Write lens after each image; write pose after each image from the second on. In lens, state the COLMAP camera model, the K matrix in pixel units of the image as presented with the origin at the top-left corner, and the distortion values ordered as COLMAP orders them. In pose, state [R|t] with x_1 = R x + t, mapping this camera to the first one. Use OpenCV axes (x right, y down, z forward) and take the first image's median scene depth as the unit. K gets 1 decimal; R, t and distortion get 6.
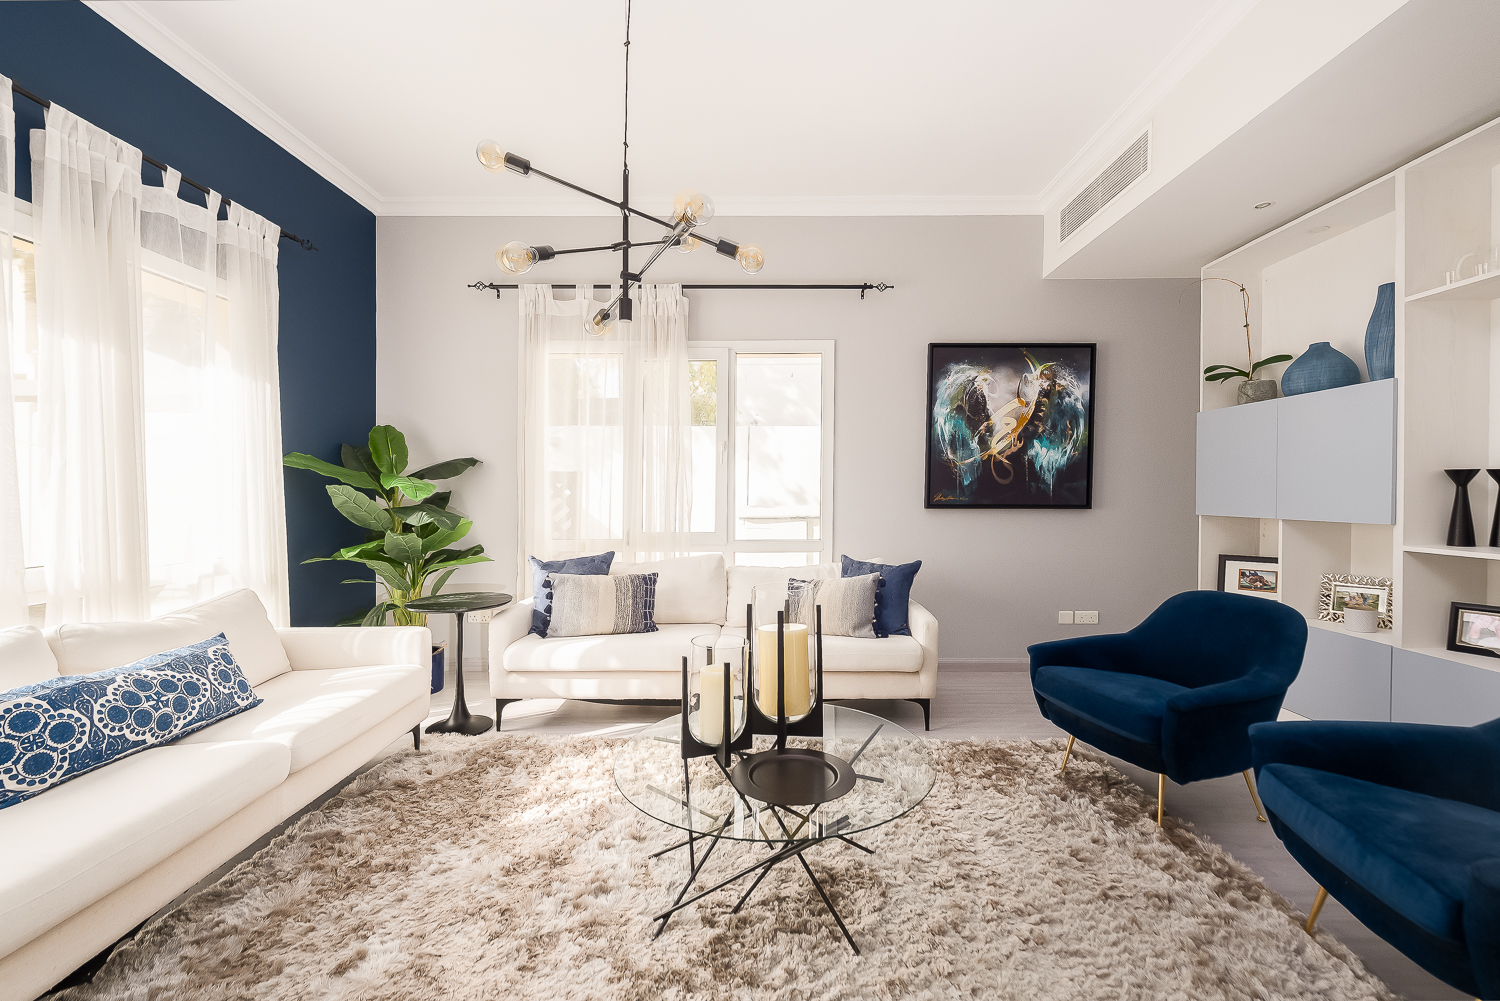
lens RADIAL K [[568.9, 0, 750.0], [0, 568.9, 500.5], [0, 0, 1]] dist [-0.001986, 0.000090]
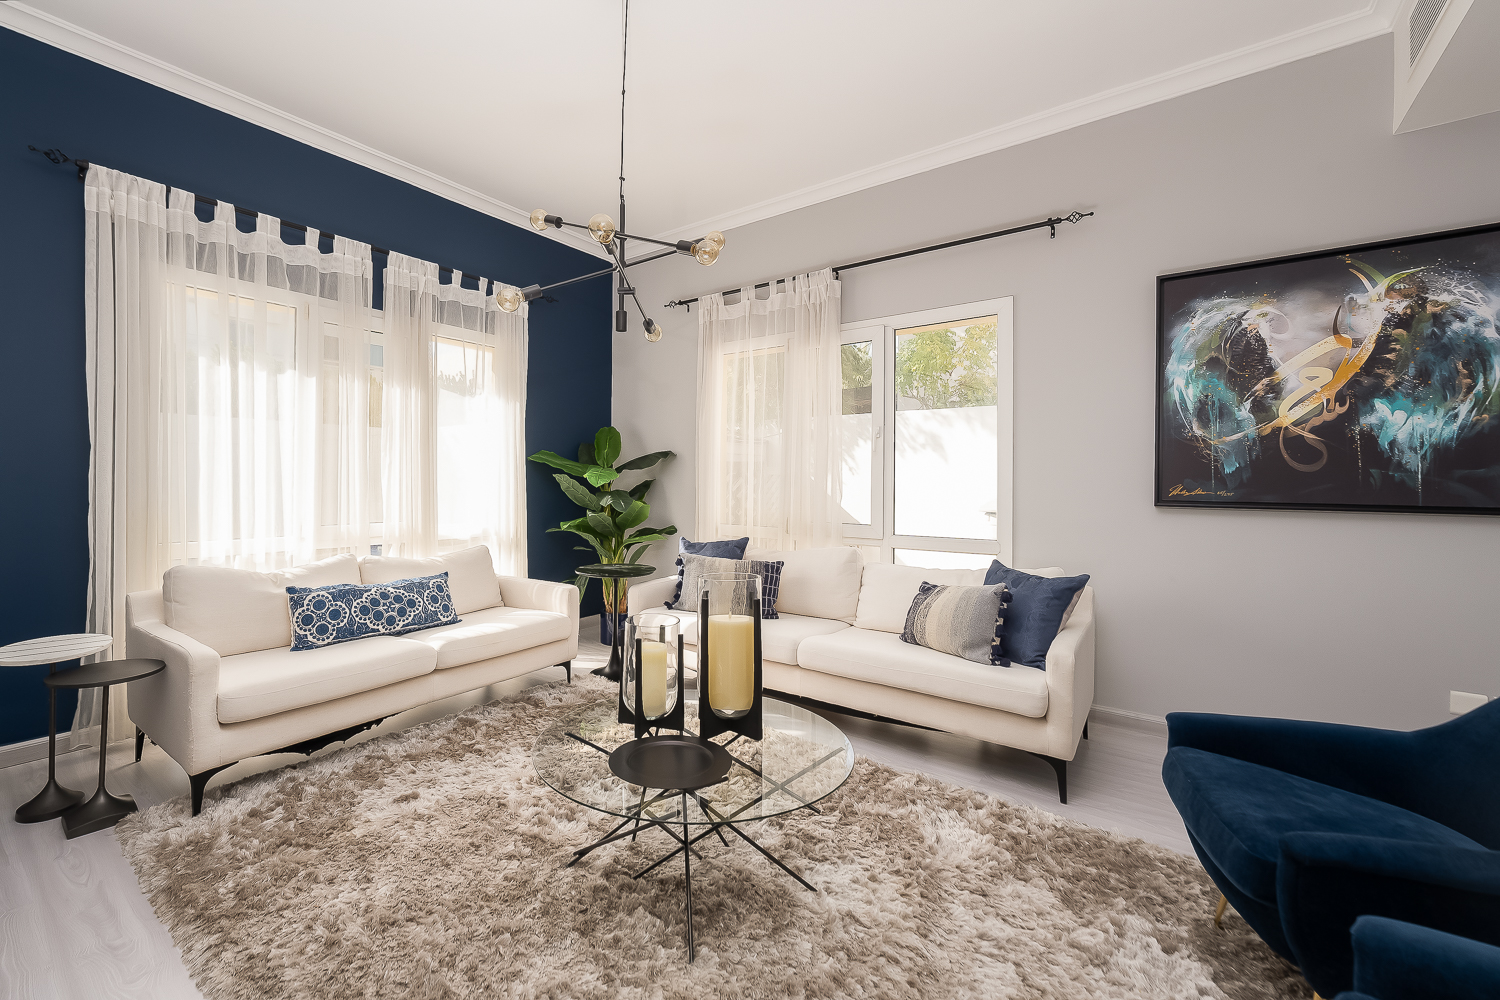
lens RADIAL K [[604.1, 0, 748.6], [0, 604.1, 474.5], [0, 0, 1]] dist [0.001354, 0.000027]
pose [[0.810983, -0.000753, -0.585069, 0.443918], [-0.015357, 0.999627, -0.022574, -0.000896], [0.584868, 0.027291, 0.810669, 0.106393]]
